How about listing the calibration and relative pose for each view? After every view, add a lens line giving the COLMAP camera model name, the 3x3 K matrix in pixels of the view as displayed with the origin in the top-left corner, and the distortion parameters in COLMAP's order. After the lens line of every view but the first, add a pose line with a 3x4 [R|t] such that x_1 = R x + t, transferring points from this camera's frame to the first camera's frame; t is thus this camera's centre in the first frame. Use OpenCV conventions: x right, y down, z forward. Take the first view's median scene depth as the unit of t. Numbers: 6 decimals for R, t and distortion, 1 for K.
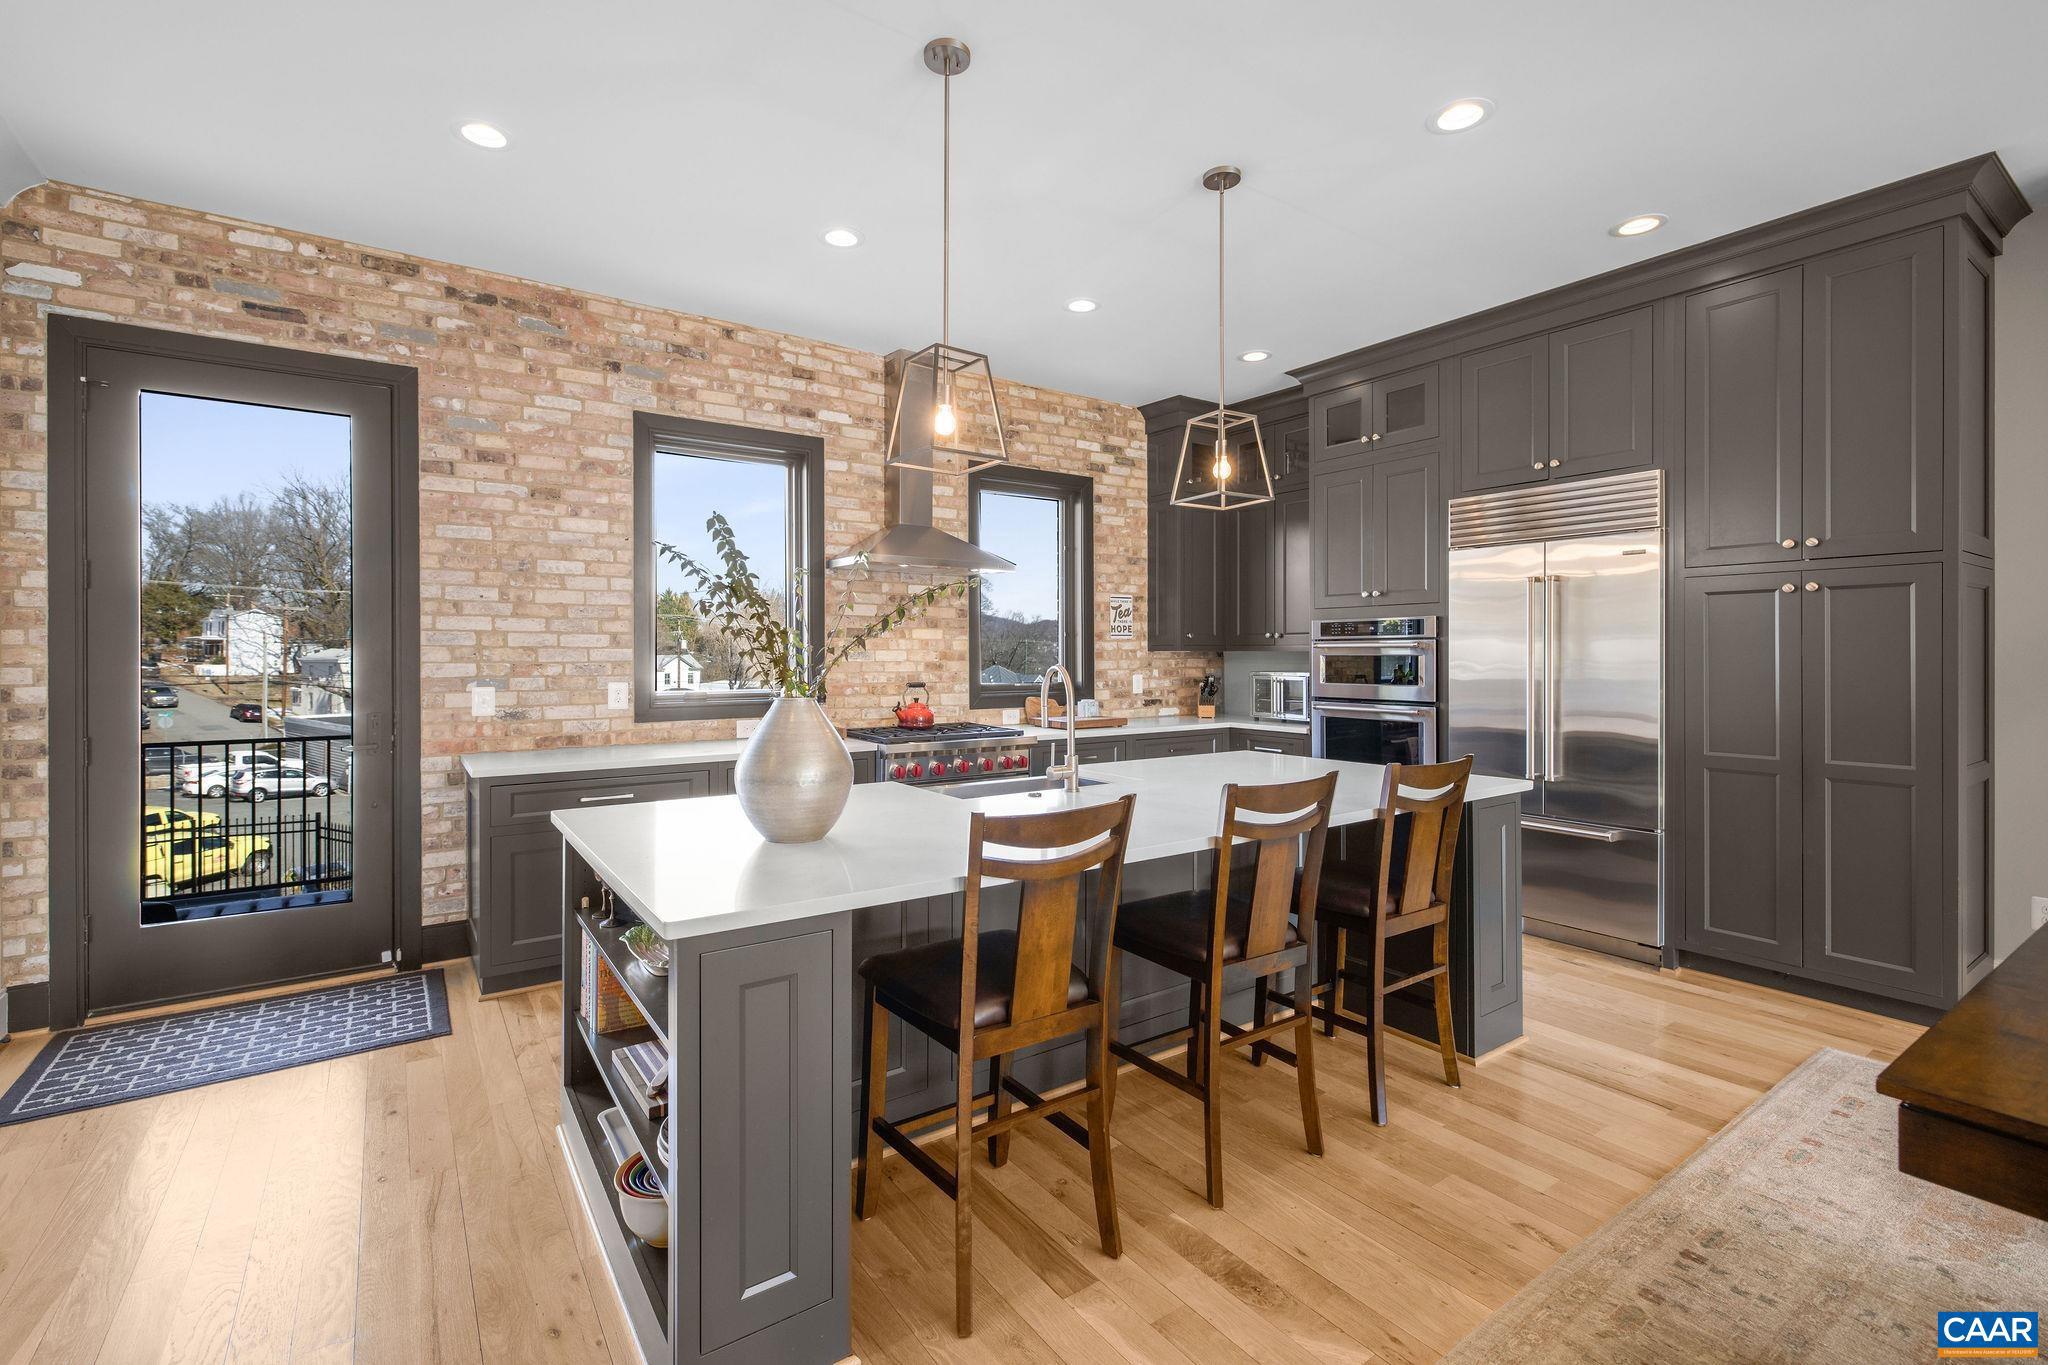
lens RADIAL K [[896.9, 0, 1004.1], [0, 896.9, 652.1], [0, 0, 1]] dist [0.009414, -0.000118]
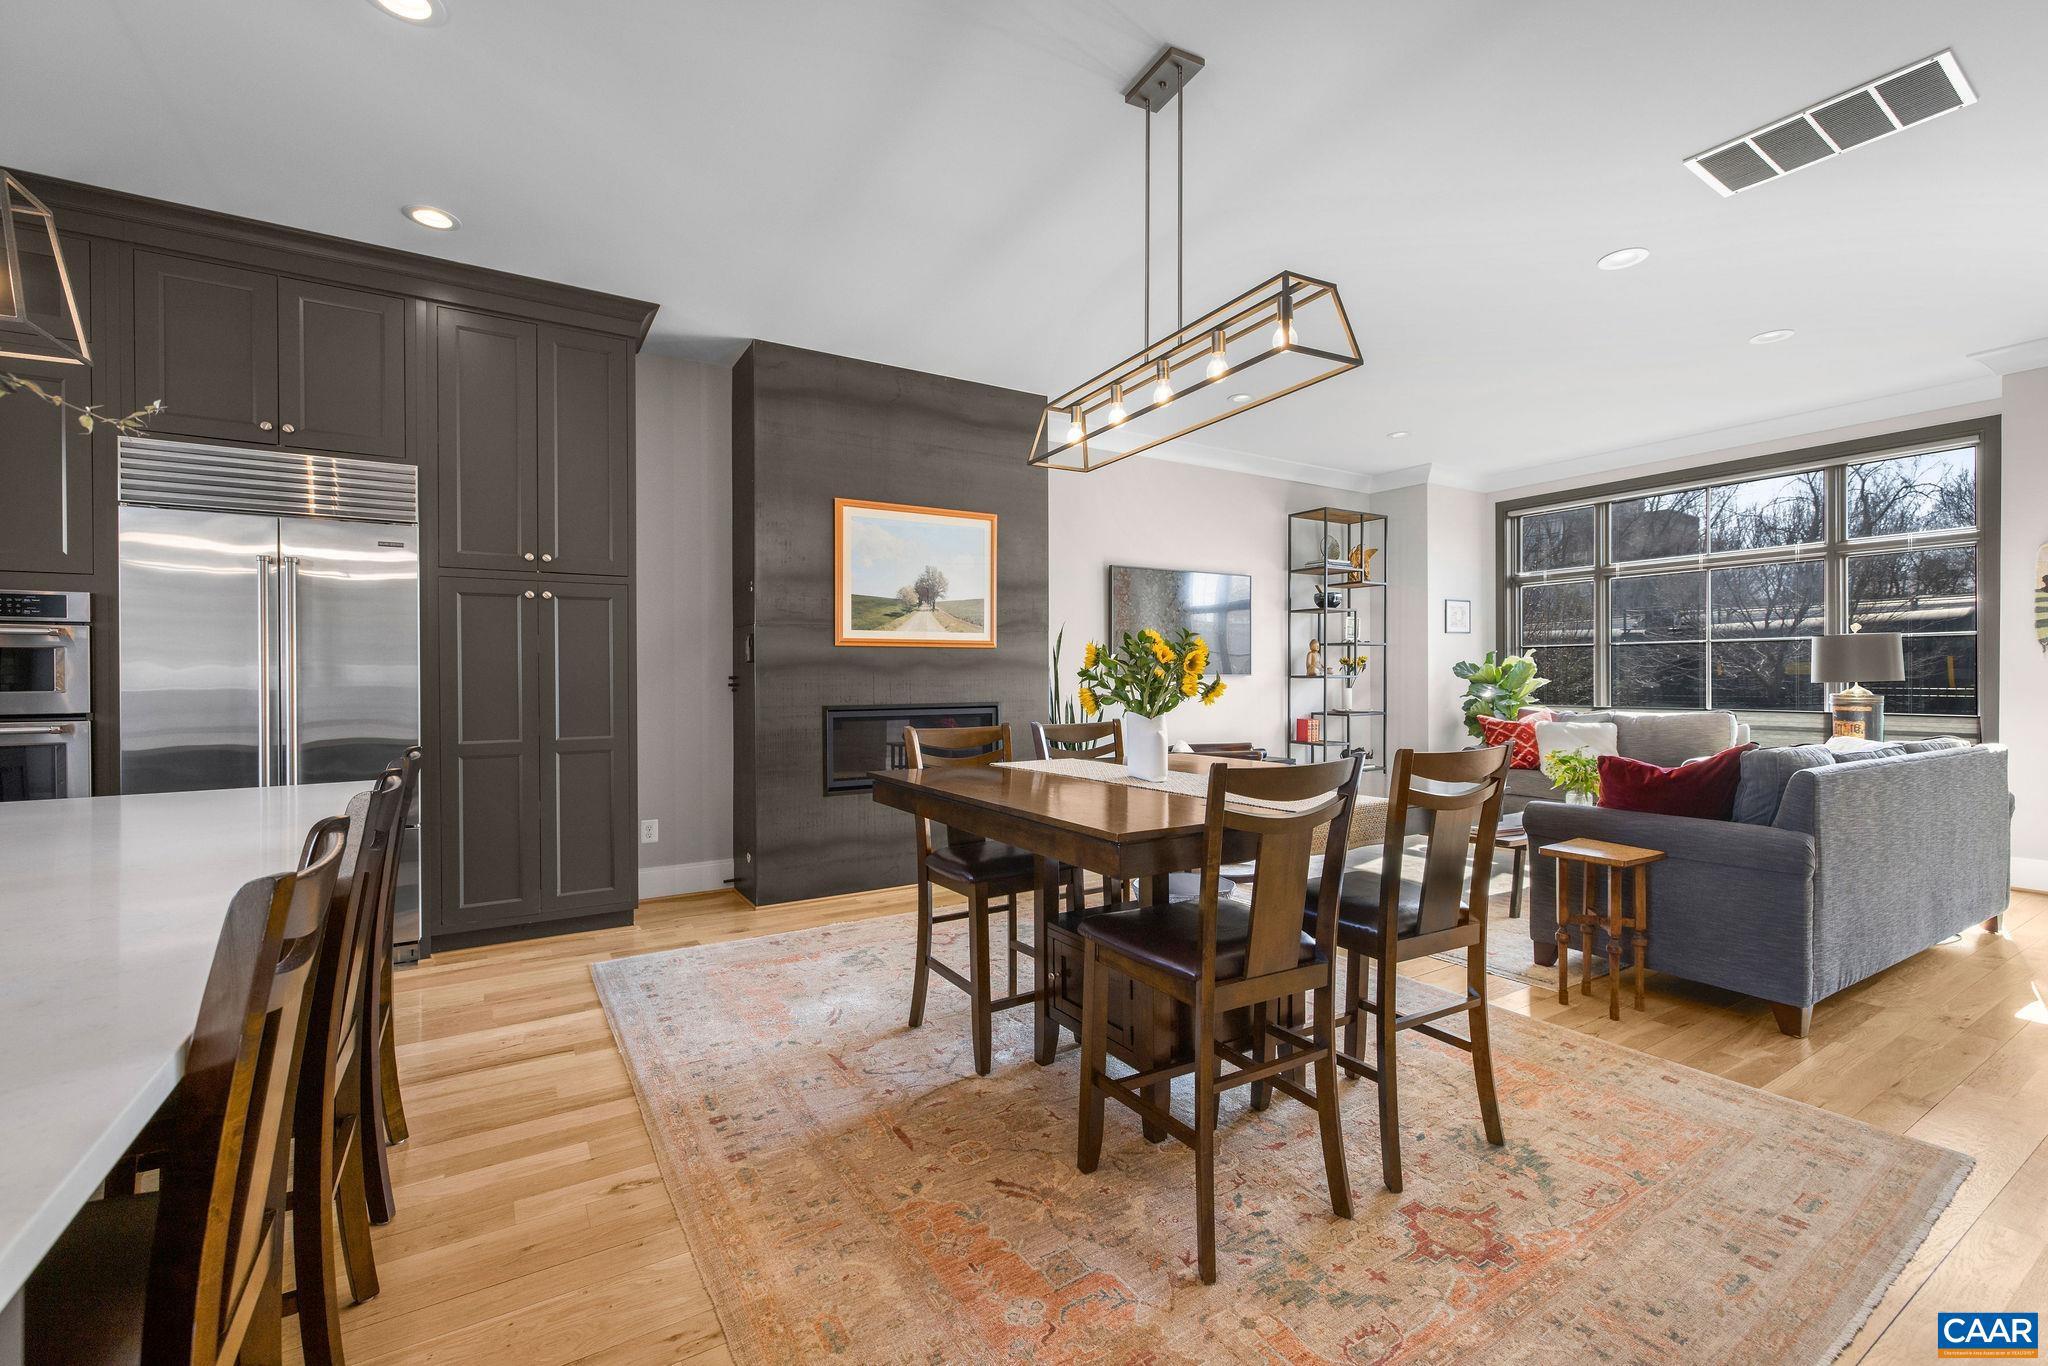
lens RADIAL K [[875.1, 0, 1025.1], [0, 875.1, 677.5], [0, 0, 1]] dist [-0.001363, 0.001240]
pose [[0.050342, -0.000156, 0.998732, -0.174325], [0.002602, 0.999997, 0.000025, 0.028751], [-0.998729, 0.002598, 0.050342, 0.223132]]
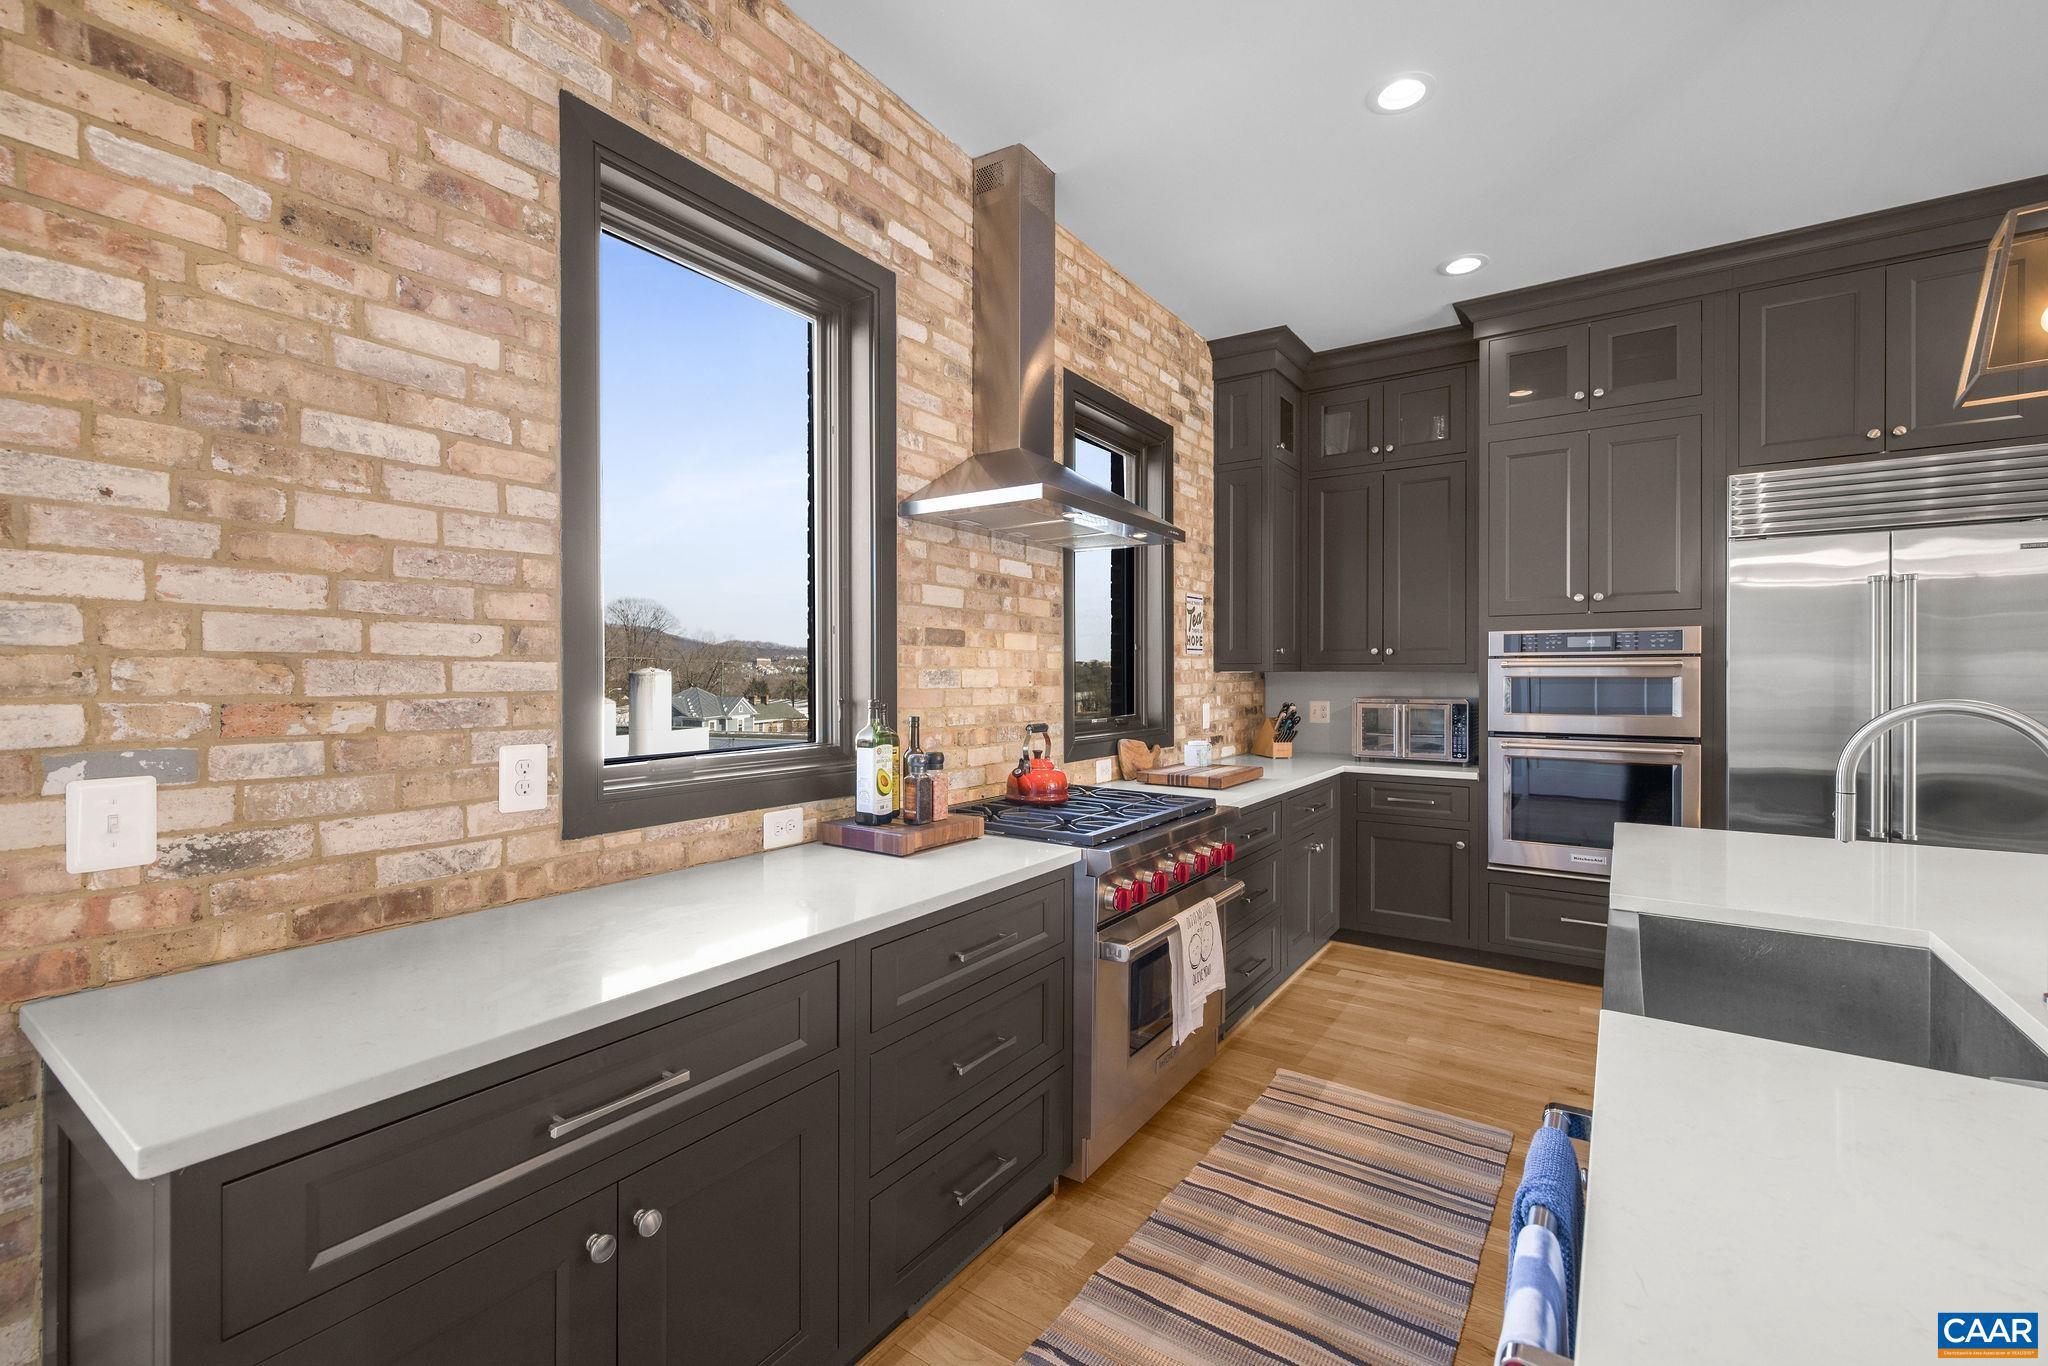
lens RADIAL K [[875.1, 0, 1027.3], [0, 875.1, 672.8], [0, 0, 1]] dist [-0.001363, 0.001240]
pose [[0.934864, 0.001855, 0.355002, -0.324607], [-0.001814, 0.999998, -0.000449, 0.001013], [-0.355003, -0.000224, 0.934865, 0.500706]]
